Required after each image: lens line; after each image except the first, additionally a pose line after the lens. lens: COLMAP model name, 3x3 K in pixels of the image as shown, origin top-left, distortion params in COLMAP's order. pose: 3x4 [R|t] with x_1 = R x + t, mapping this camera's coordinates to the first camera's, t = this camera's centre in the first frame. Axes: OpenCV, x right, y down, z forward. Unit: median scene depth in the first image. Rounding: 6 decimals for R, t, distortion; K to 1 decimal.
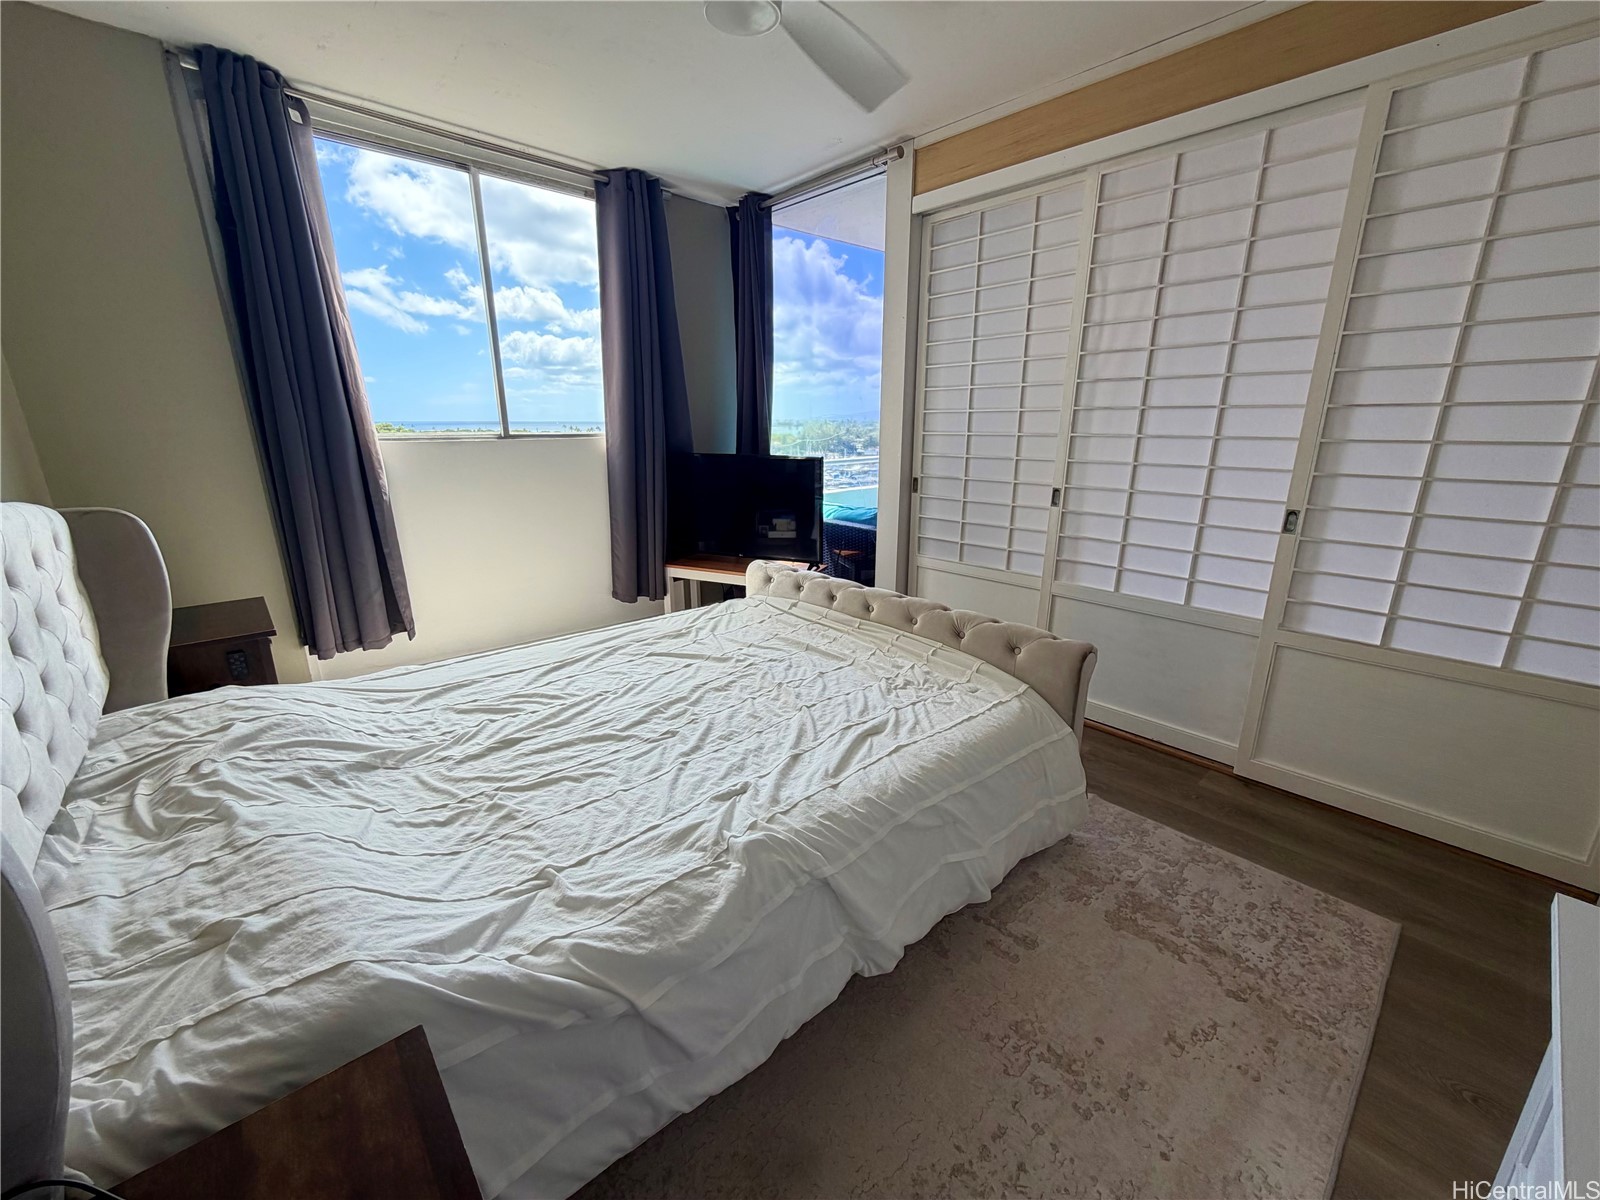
lens RADIAL K [[642.1, 0, 800.0], [0, 642.1, 600.0], [0, 0, 1]] dist [0.000602, 0.000031]
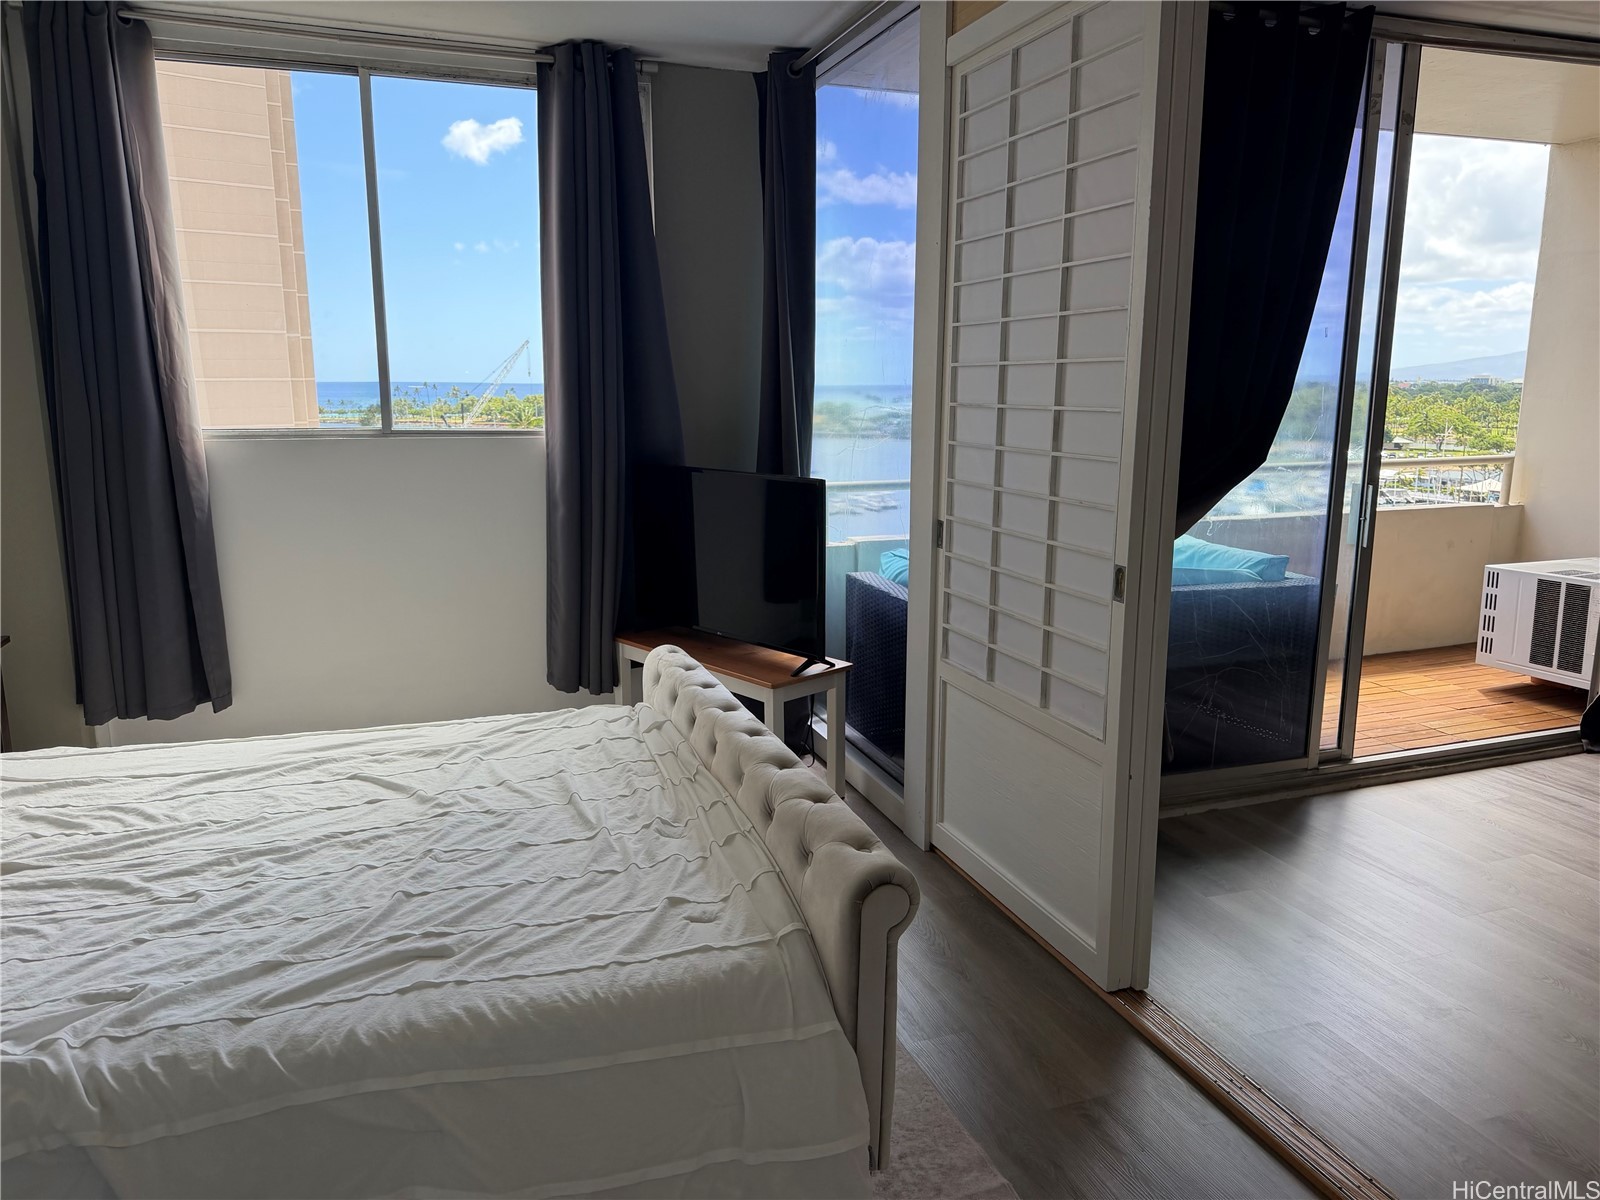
lens RADIAL K [[1131.1, 0, 751.3], [0, 1131.1, 585.3], [0, 0, 1]] dist [0.083907, -0.109428]
pose [[0.913077, 0.070592, -0.401630, 0.612041], [-0.109853, 0.991073, -0.075548, -0.066931], [0.392711, 0.113101, 0.912681, 0.080976]]
